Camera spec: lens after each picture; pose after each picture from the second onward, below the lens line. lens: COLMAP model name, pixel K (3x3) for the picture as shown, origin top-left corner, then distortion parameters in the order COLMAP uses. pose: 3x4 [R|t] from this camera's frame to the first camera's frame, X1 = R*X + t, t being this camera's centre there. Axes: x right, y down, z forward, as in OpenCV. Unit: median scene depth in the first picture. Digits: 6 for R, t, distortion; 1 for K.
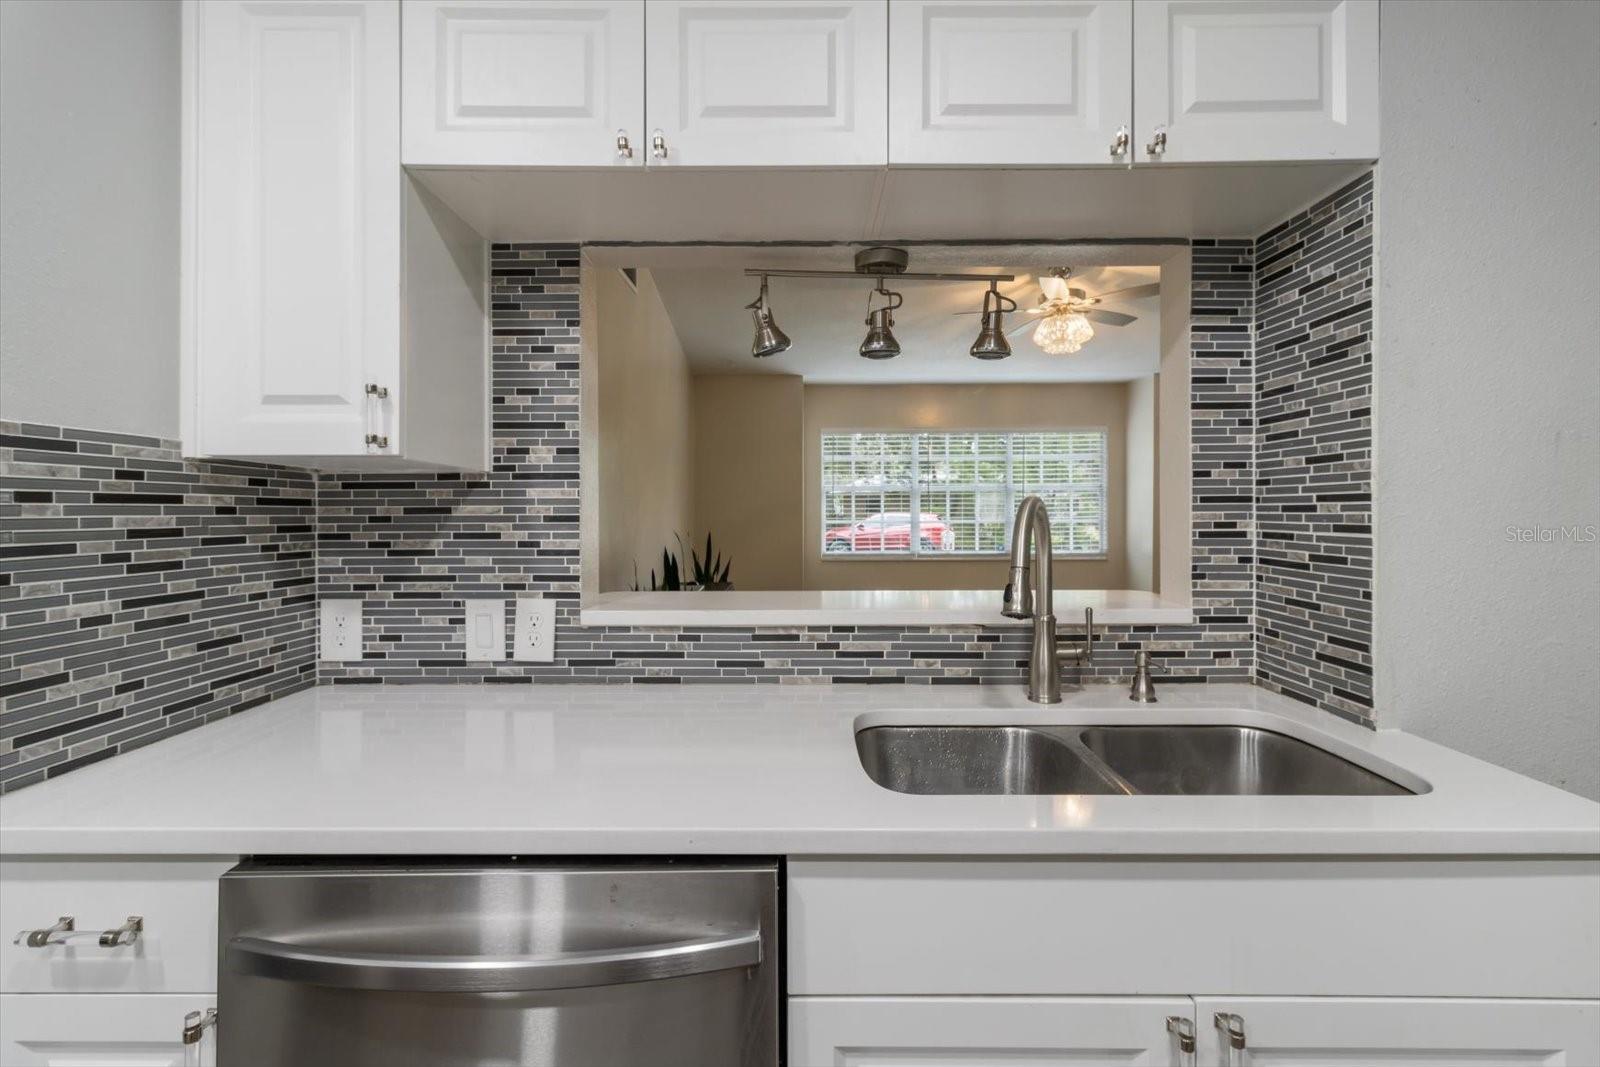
lens RADIAL K [[736.7, 0, 790.6], [0, 736.7, 512.8], [0, 0, 1]] dist [0.000228, 0.001129]
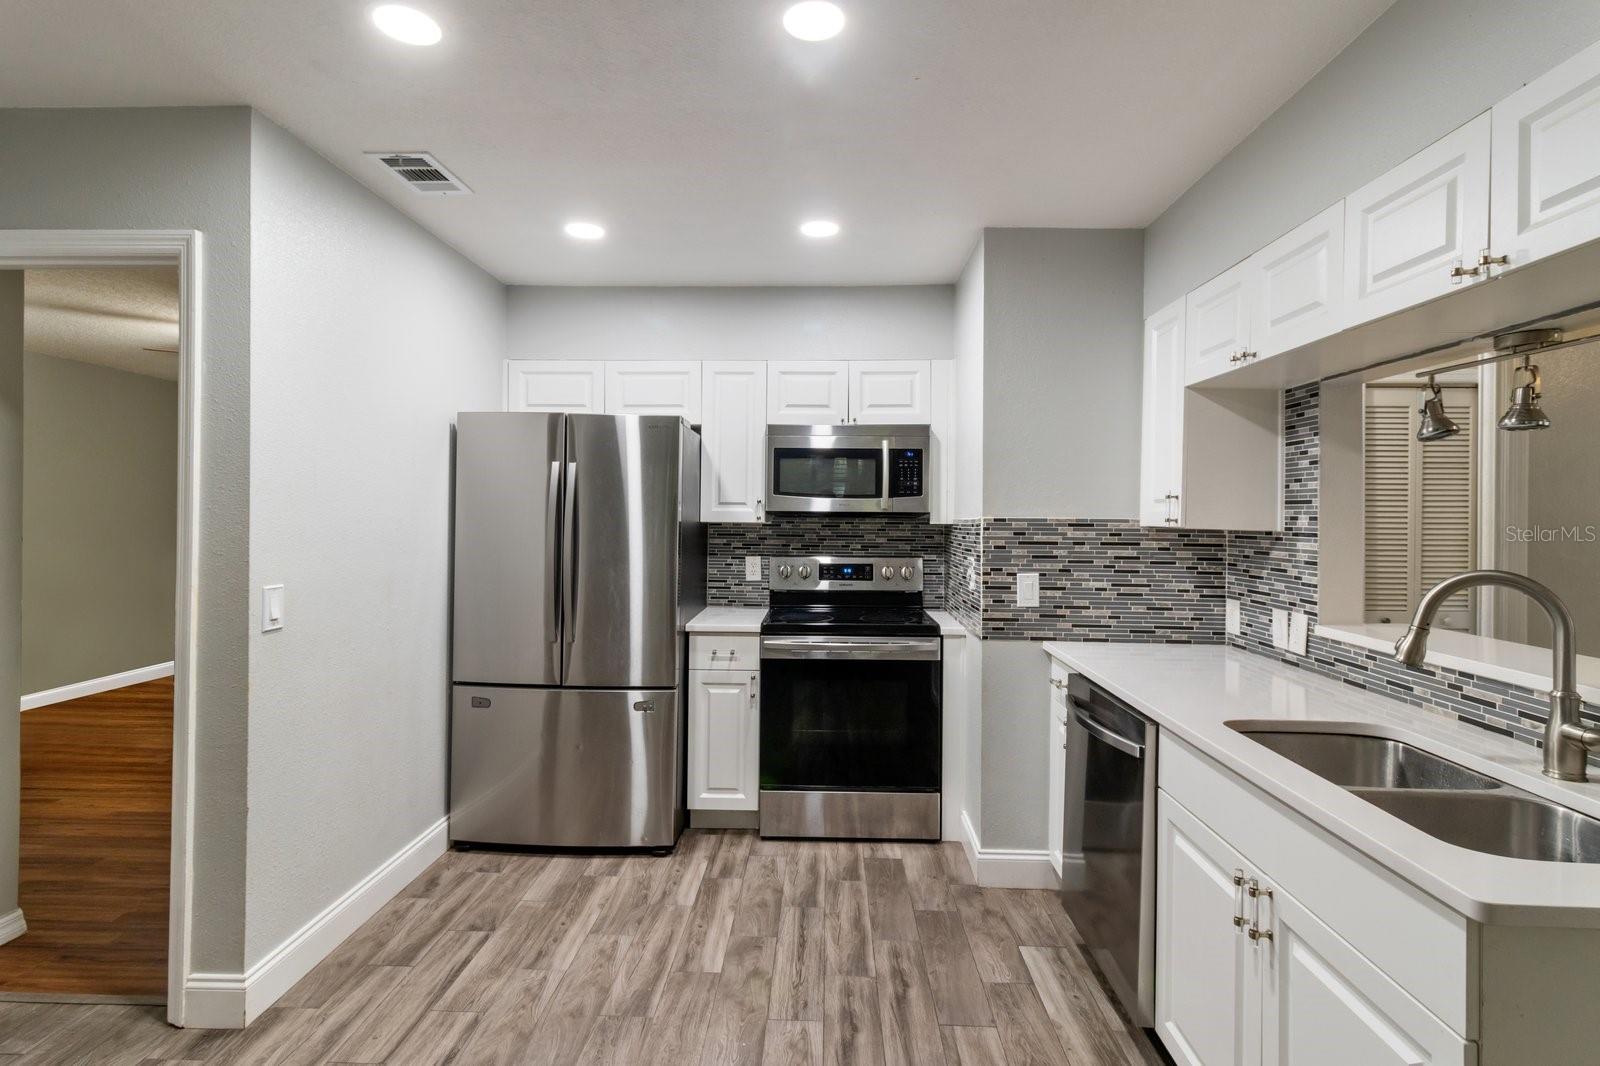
lens RADIAL K [[736.7, 0, 800.4], [0, 736.7, 522.7], [0, 0, 1]] dist [0.000228, 0.001129]
pose [[-0.037505, 0.010842, -0.999238, 1.248460], [-0.012163, 0.999862, 0.011305, -0.079739], [0.999222, 0.012578, -0.037368, 0.003077]]
